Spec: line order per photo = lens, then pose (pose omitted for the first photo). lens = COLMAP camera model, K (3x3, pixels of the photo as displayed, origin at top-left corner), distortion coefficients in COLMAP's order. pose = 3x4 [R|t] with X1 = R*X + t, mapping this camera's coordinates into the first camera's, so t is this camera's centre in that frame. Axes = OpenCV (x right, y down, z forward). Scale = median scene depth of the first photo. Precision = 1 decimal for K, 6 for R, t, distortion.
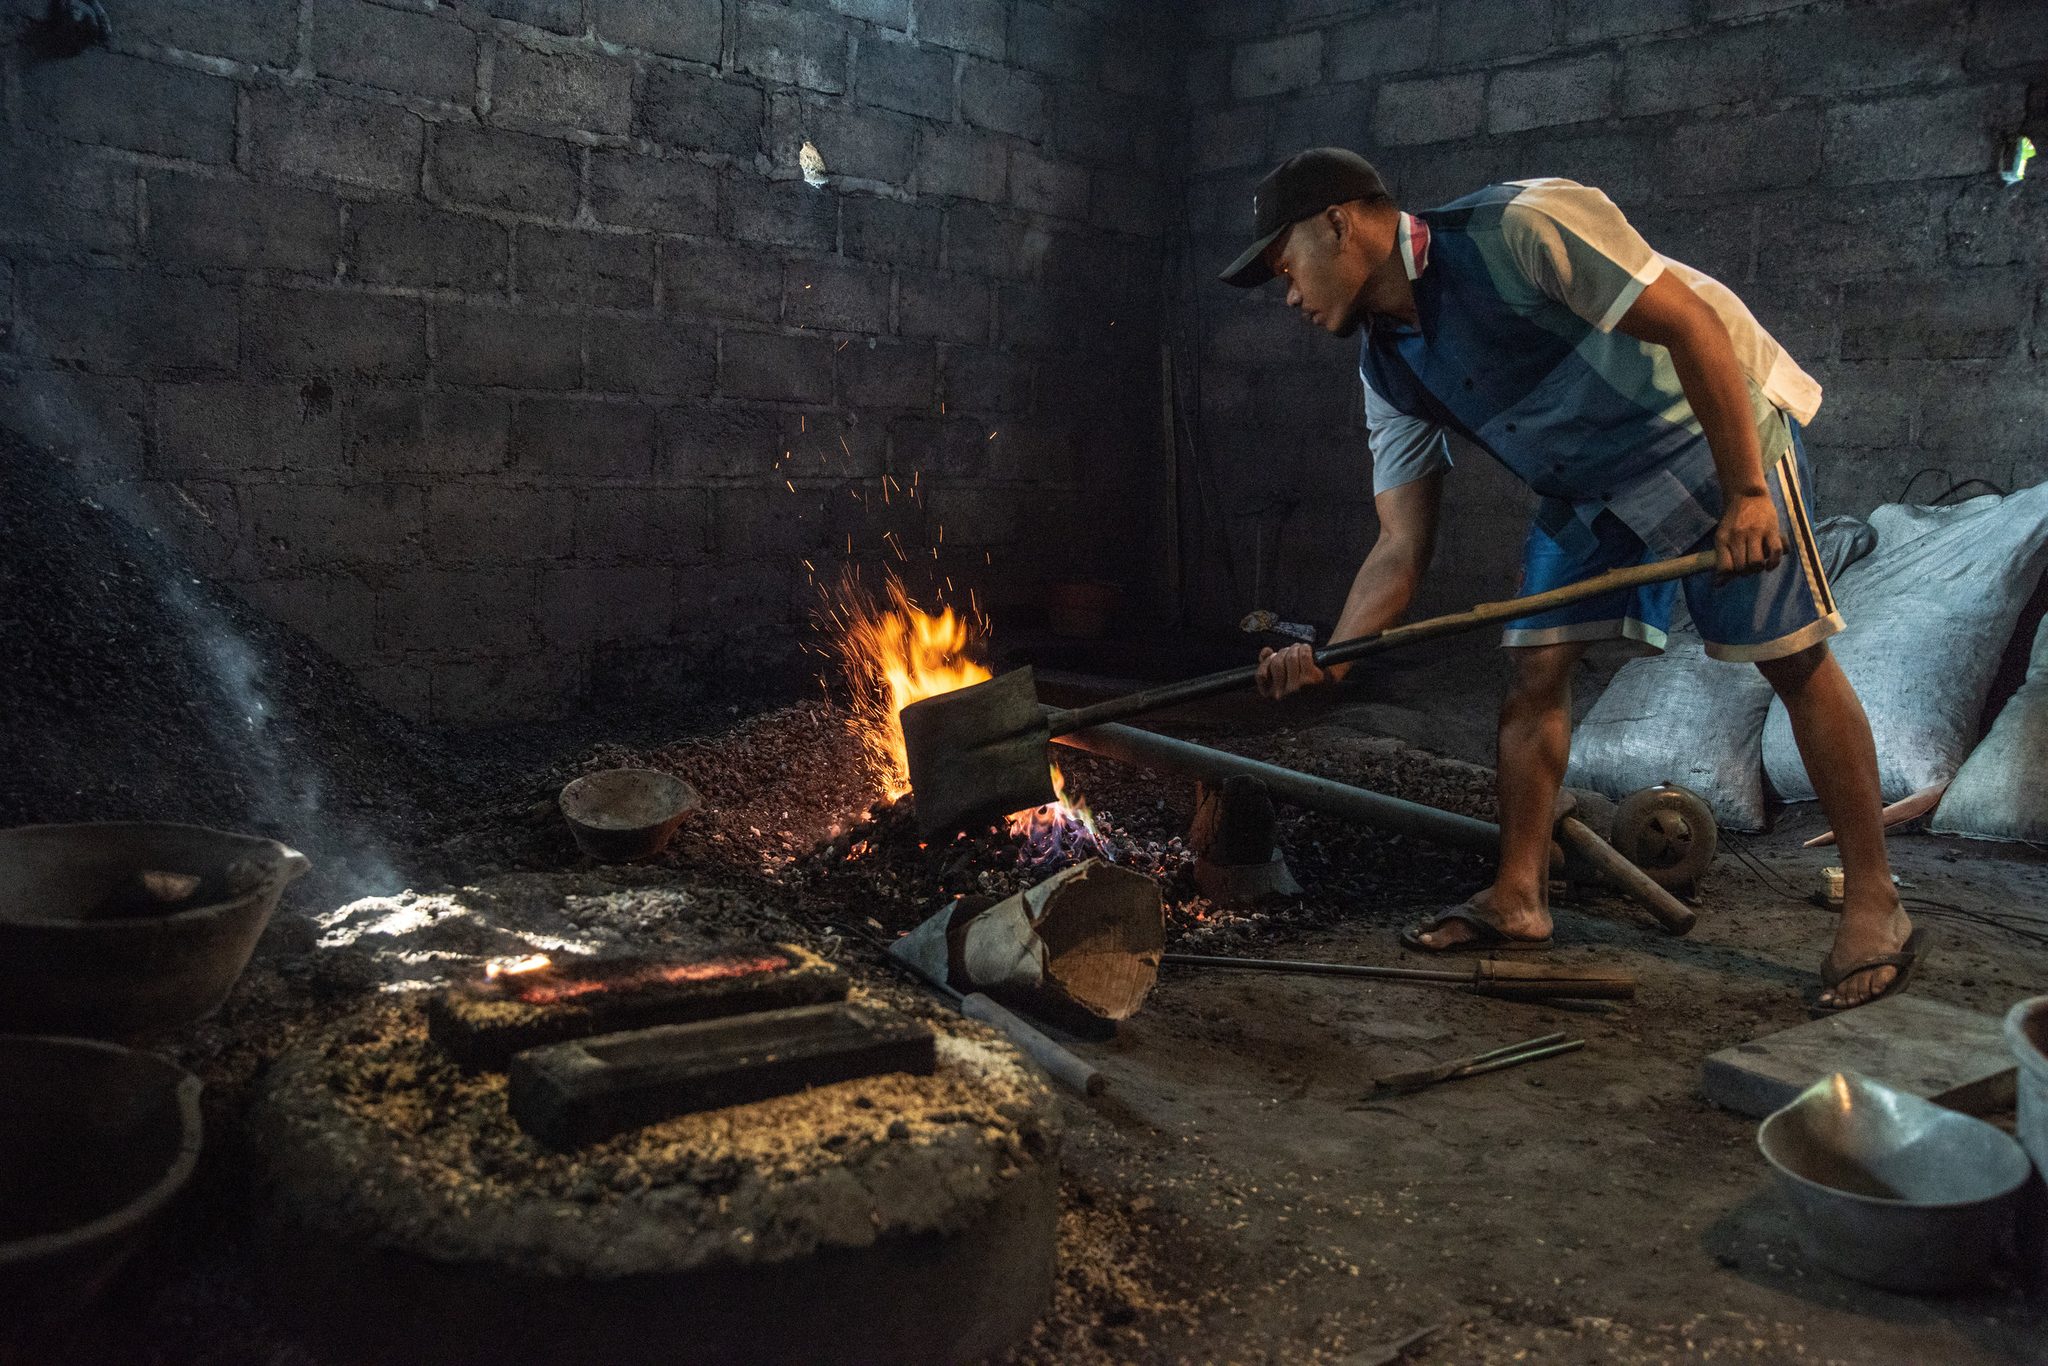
lens RADIAL K [[2309.2, 0, 1017.8], [0, 2309.2, 722.8], [0, 0, 1]] dist [0.023554, 0.318980]
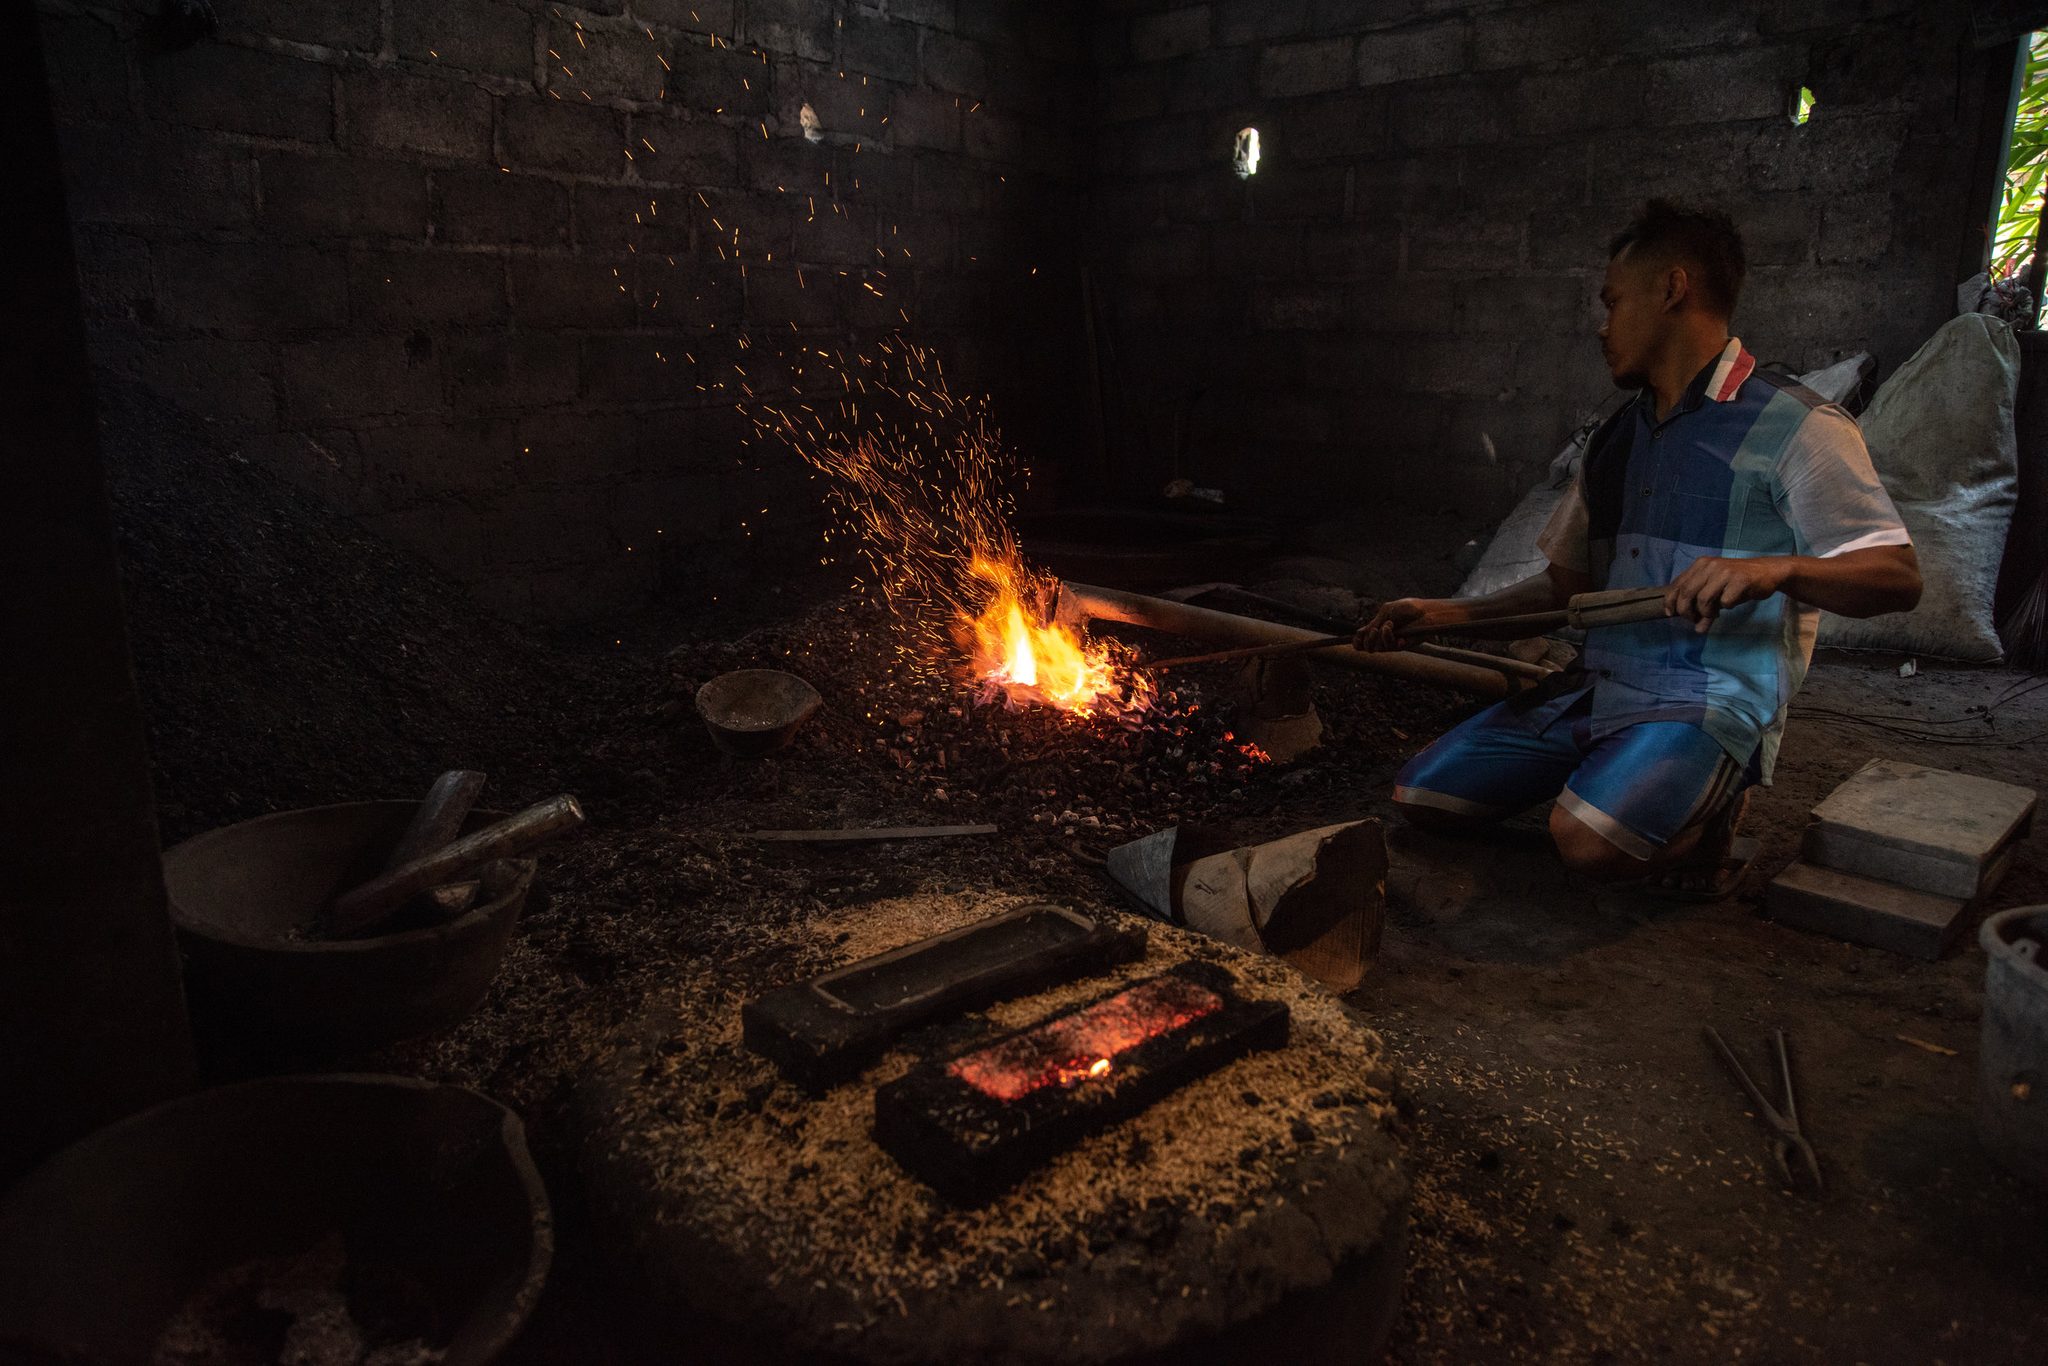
lens RADIAL K [[1607.7, 0, 1030.0], [0, 1607.7, 743.1], [0, 0, 1]] dist [-0.116870, 0.112930]
pose [[0.991545, -0.069773, 0.109412, -0.099510], [0.055270, 0.989920, 0.130399, -0.031591], [-0.117408, -0.123250, 0.985406, 0.177827]]
